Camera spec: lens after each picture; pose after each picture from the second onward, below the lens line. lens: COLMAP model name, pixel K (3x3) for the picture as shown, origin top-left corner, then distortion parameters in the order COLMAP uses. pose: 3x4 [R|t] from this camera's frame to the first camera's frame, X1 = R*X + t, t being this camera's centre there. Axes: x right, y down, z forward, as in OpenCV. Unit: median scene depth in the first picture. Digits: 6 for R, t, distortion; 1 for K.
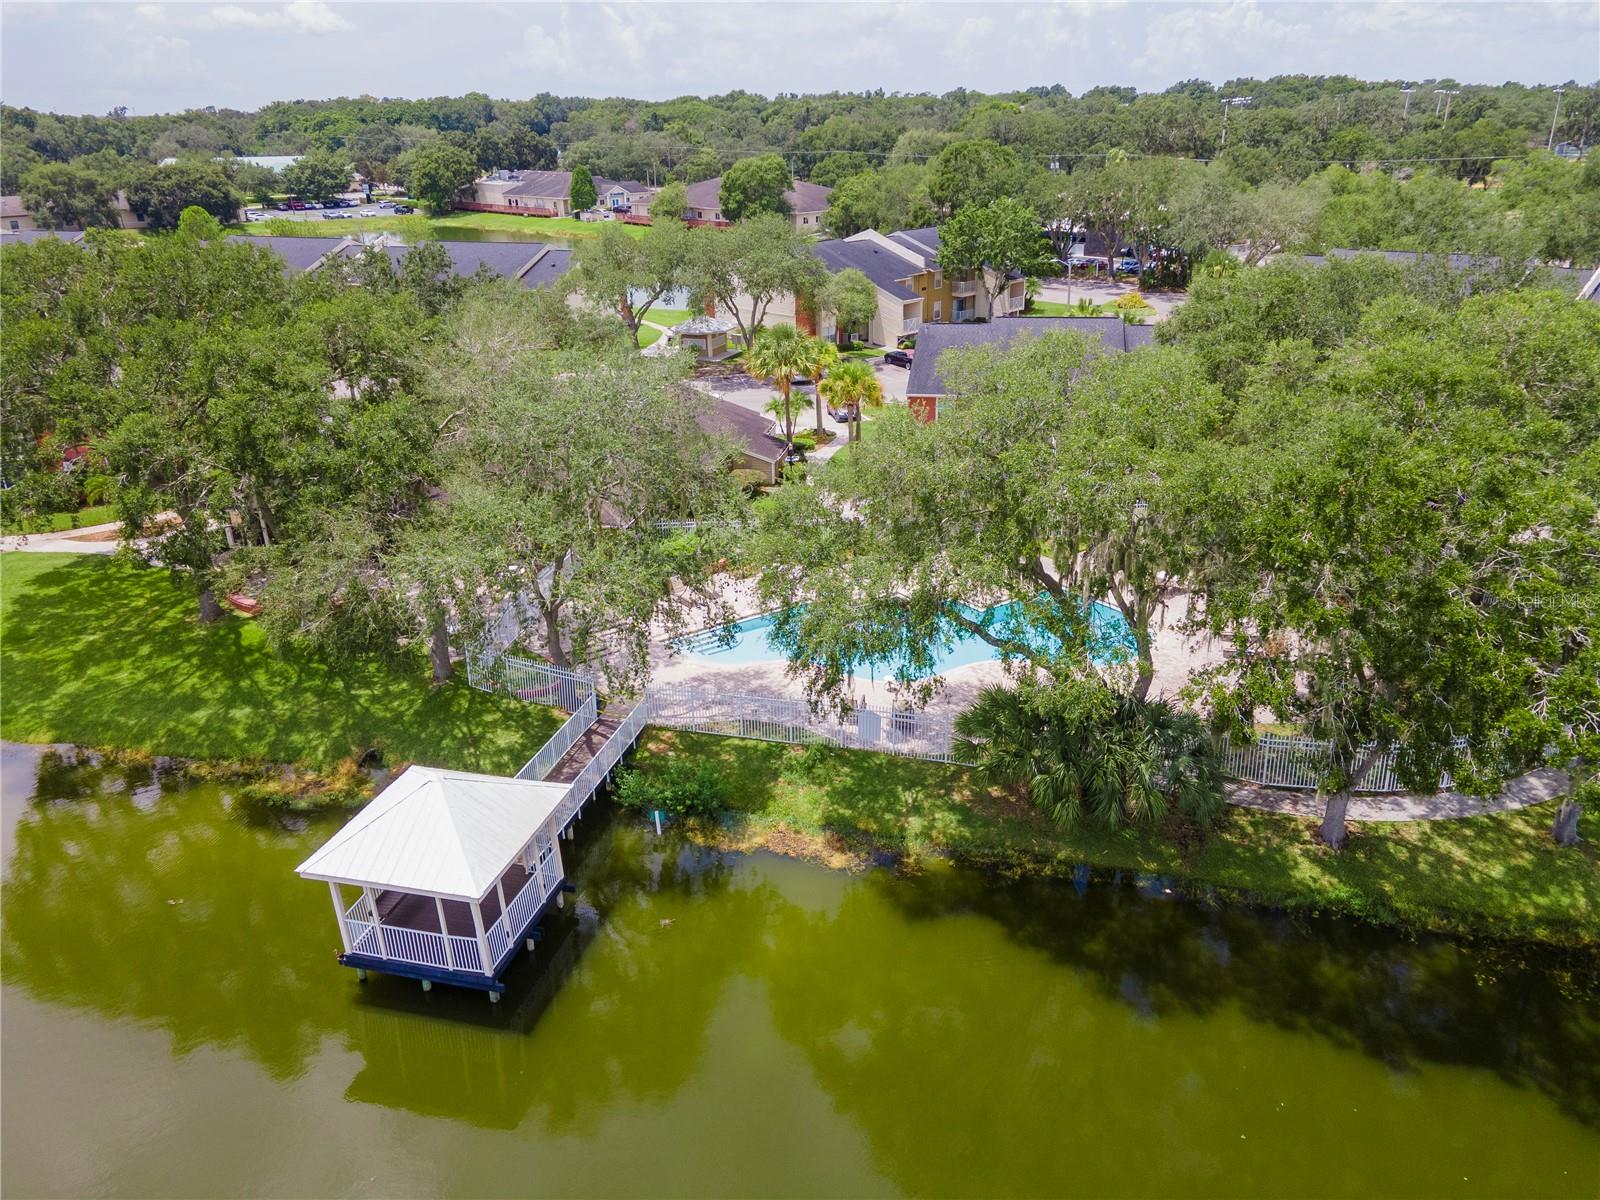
lens RADIAL K [[1166.9, 0, 810.5], [0, 1166.9, 602.2], [0, 0, 1]] dist [0.041561, 0.029980]
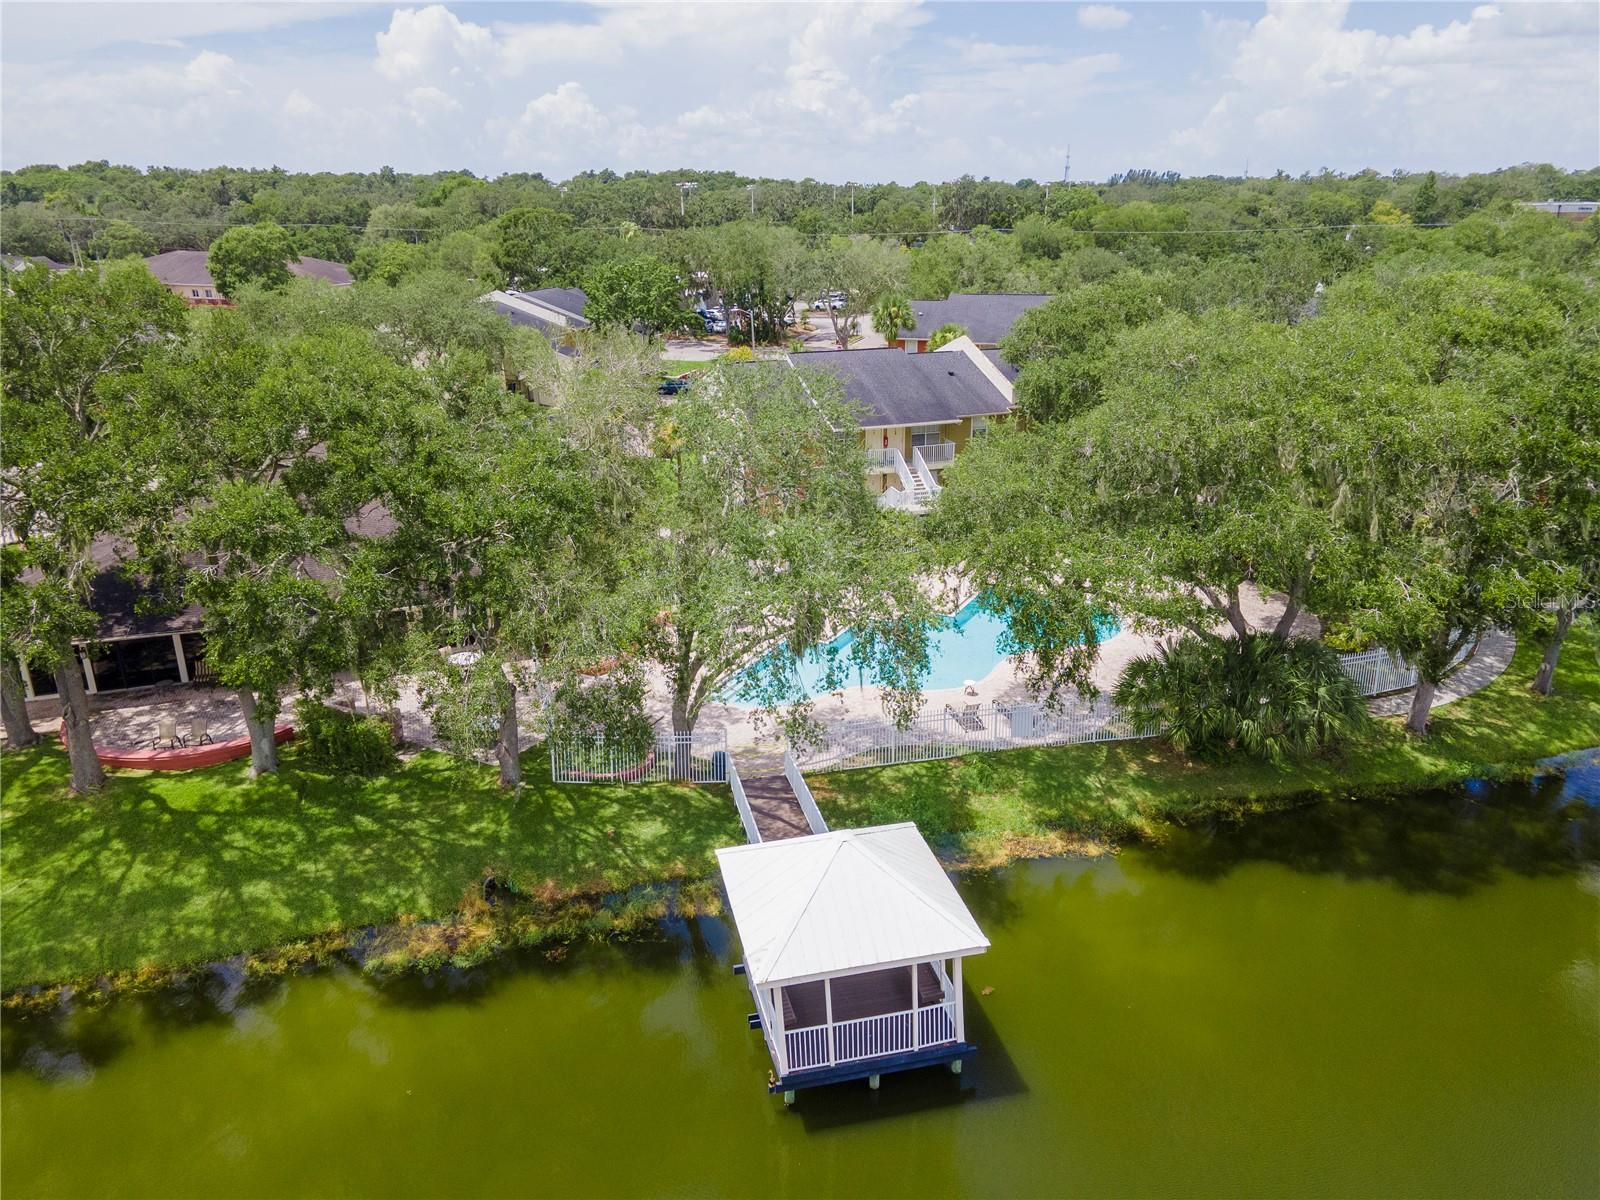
lens RADIAL K [[1166.9, 0, 810.5], [0, 1166.9, 602.2], [0, 0, 1]] dist [0.041561, 0.029980]
pose [[0.883968, -0.146279, 0.444075, -0.497117], [0.175234, 0.984219, -0.024614, -0.002923], [-0.433467, 0.099575, 0.895651, 0.166450]]
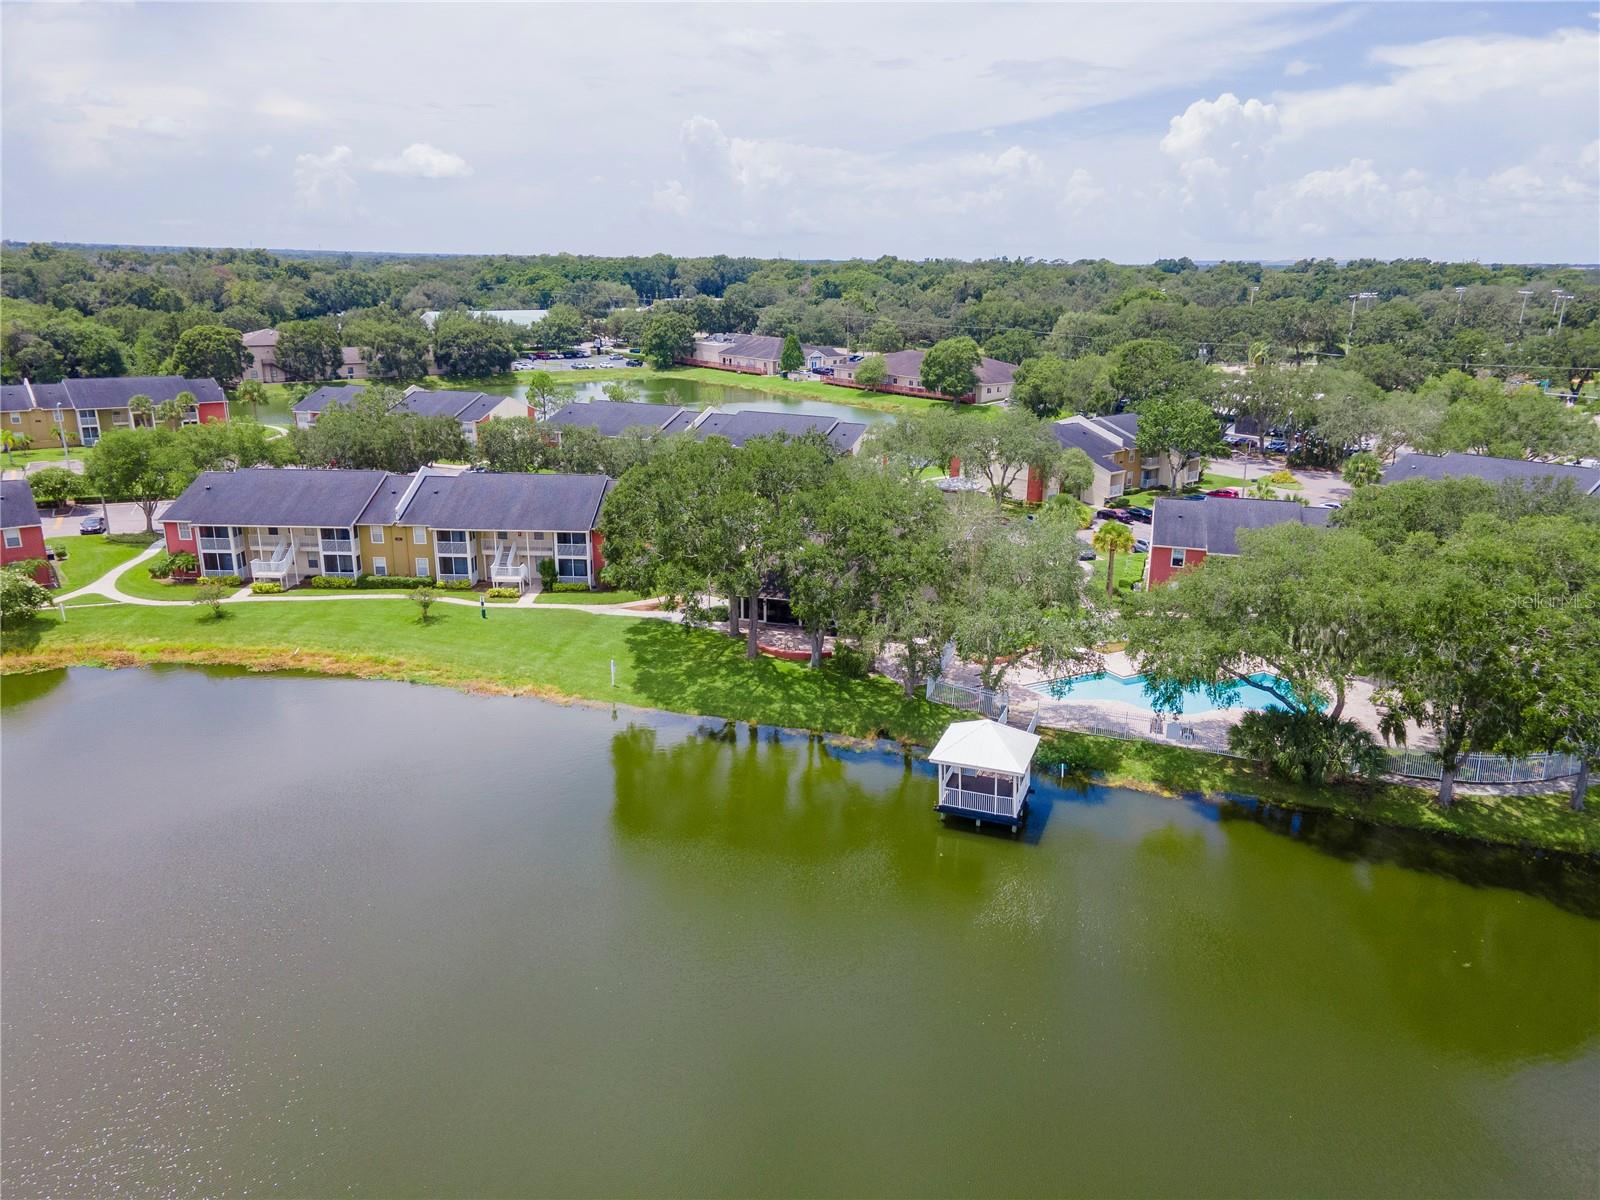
lens RADIAL K [[1166.9, 0, 810.5], [0, 1166.9, 602.2], [0, 0, 1]] dist [0.041561, 0.029980]
pose [[0.994783, 0.058065, -0.083876, -0.337607], [-0.066923, 0.992007, -0.106976, 0.129298], [0.076994, 0.112031, 0.990717, -0.787041]]
